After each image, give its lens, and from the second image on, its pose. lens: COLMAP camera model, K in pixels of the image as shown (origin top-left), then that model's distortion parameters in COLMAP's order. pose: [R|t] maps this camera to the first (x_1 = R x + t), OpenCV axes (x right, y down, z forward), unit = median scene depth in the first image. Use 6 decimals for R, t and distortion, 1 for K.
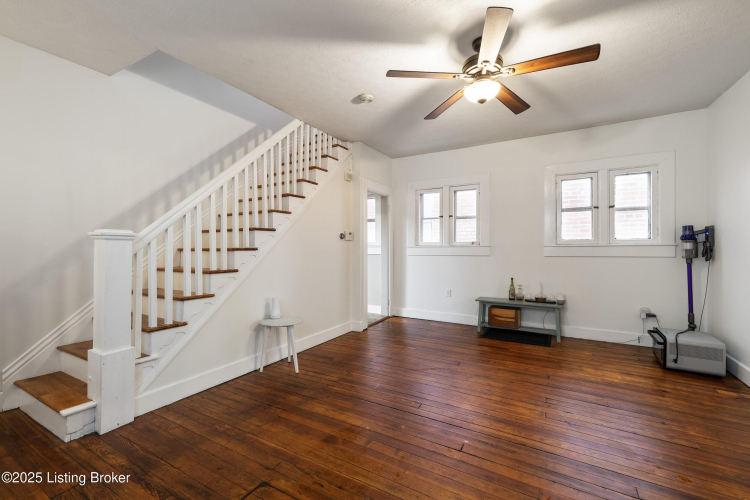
lens RADIAL K [[316.6, 0, 374.8], [0, 316.6, 247.7], [0, 0, 1]] dist [-0.001188, 0.000767]
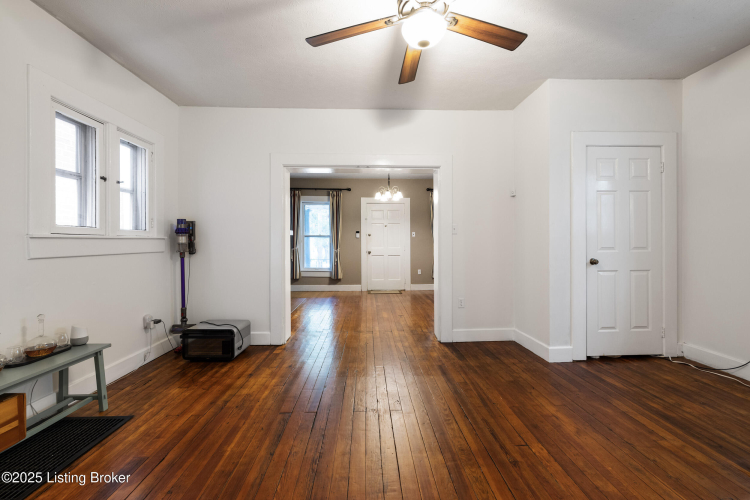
lens RADIAL K [[316.6, 0, 376.5], [0, 316.6, 244.8], [0, 0, 1]] dist [-0.001188, 0.000767]
pose [[-0.532382, 0.001895, 0.846502, -0.160910], [0.006389, 0.999978, 0.001780, 0.011702], [-0.846480, 0.006356, -0.532382, 1.002331]]
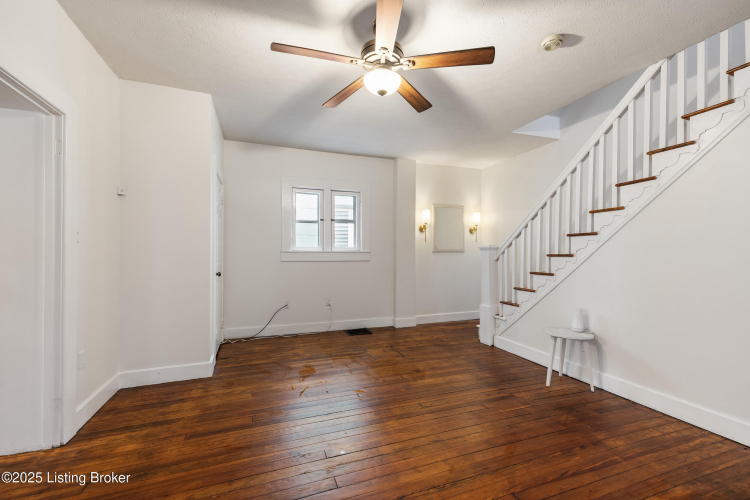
lens RADIAL K [[316.6, 0, 376.5], [0, 316.6, 255.4], [0, 0, 1]] dist [-0.001188, 0.000767]
pose [[-0.636914, 0.002251, -0.770932, 0.701381], [-0.000742, 0.999993, 0.003532, 0.001366], [0.770935, 0.002821, -0.636908, 1.046037]]
